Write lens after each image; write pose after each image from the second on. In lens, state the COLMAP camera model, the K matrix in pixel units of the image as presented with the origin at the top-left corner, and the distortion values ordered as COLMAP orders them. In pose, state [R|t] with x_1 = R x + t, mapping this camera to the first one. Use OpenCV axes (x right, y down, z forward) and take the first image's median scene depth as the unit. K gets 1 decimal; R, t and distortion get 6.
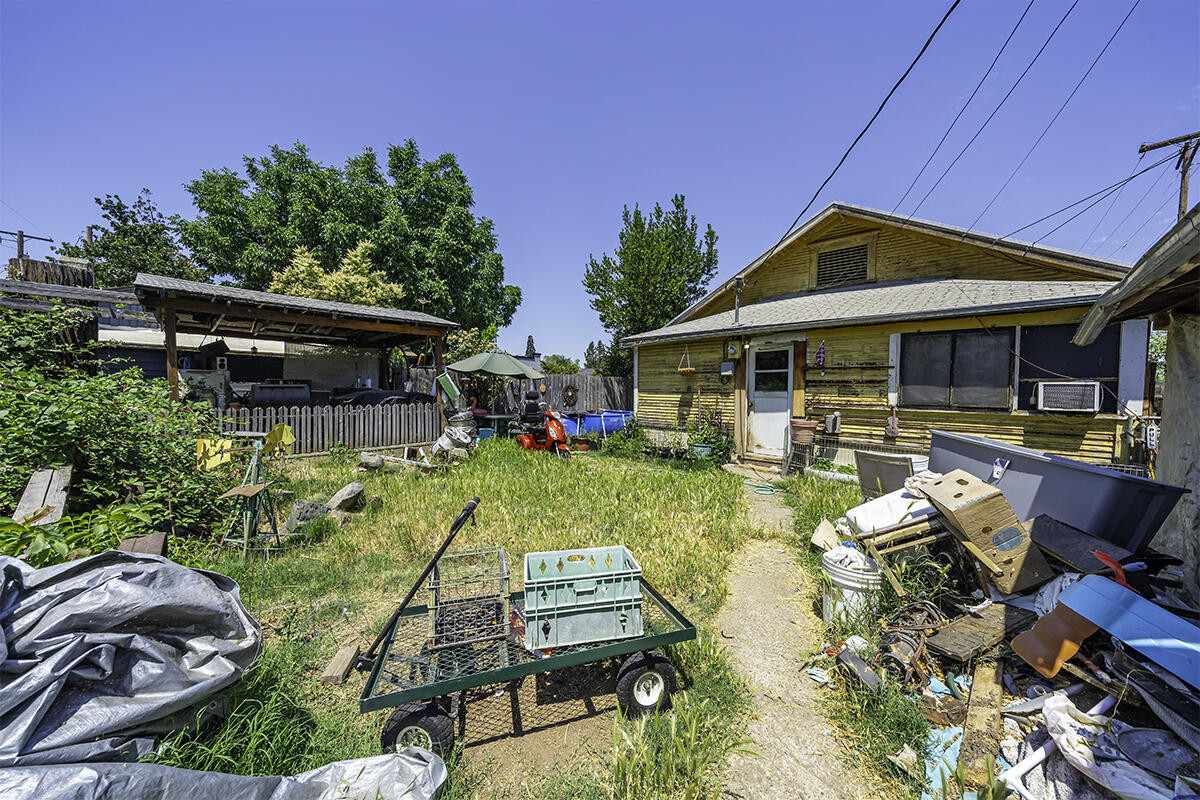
lens RADIAL K [[411.7, 0, 602.6], [0, 411.7, 403.6], [0, 0, 1]] dist [0.000092, -0.000017]
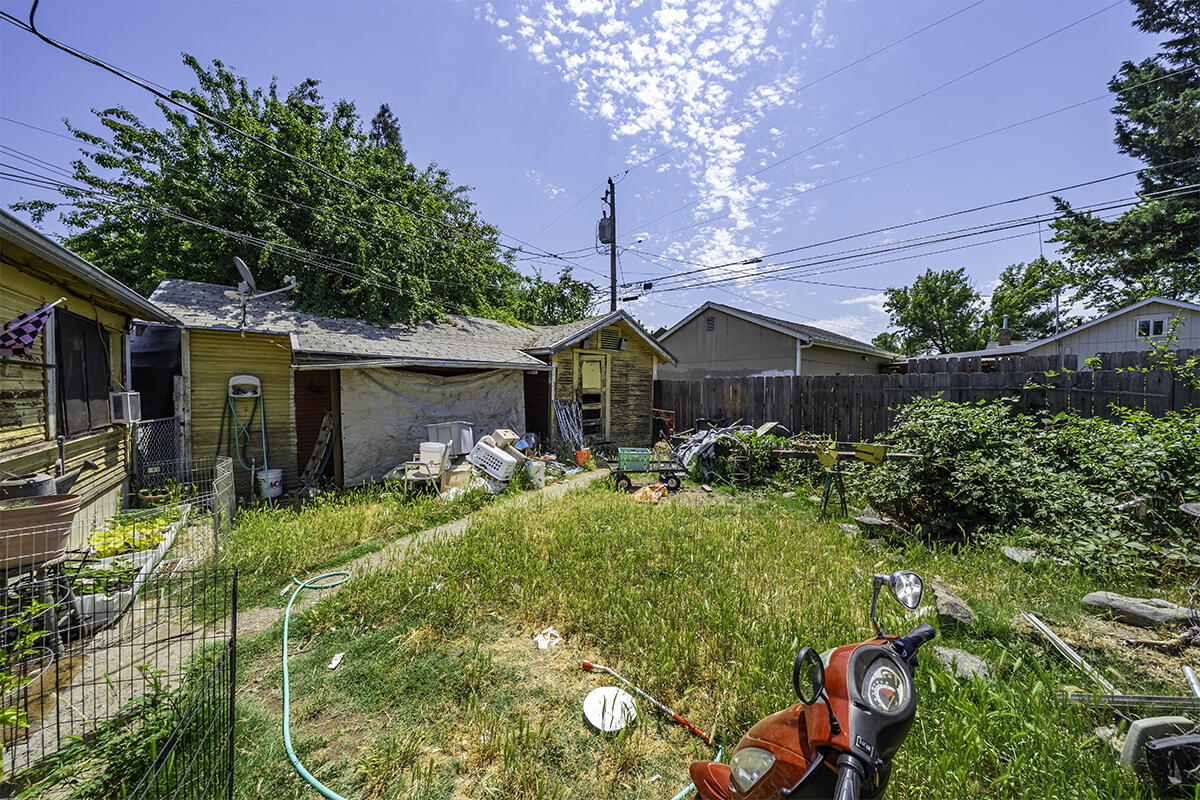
lens RADIAL K [[407.8, 0, 600.0], [0, 407.8, 400.0], [0, 0, 1]] dist [-0.000729, 0.000031]
pose [[-0.991925, -0.022281, 0.124851, -0.051974], [-0.013933, 0.997633, 0.067341, -0.074778], [-0.126056, 0.065058, -0.989888, 1.182603]]
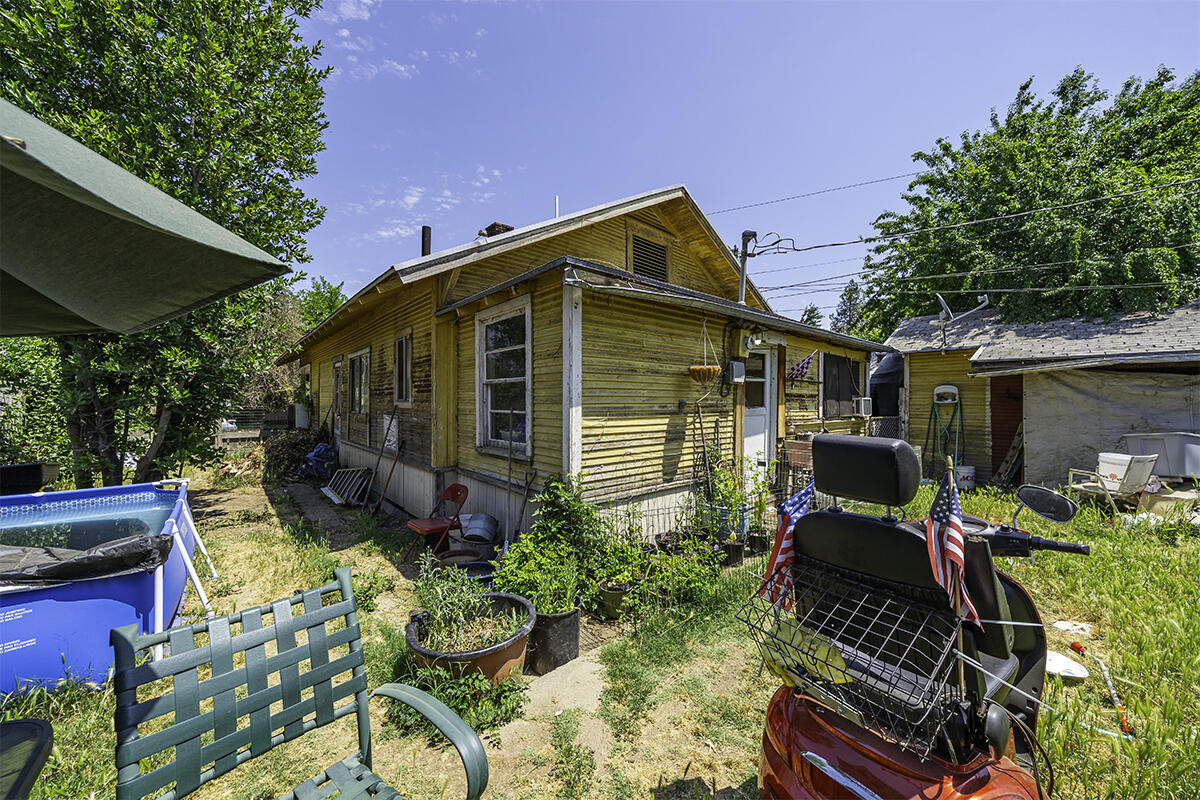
lens RADIAL K [[423.3, 0, 604.7], [0, 423.3, 403.8], [0, 0, 1]] dist [-0.002418, -0.000217]
pose [[0.083987, -0.013607, 0.996374, -0.370983], [0.036540, 0.999276, 0.010567, -0.054543], [-0.995797, 0.035520, 0.084424, 1.216039]]
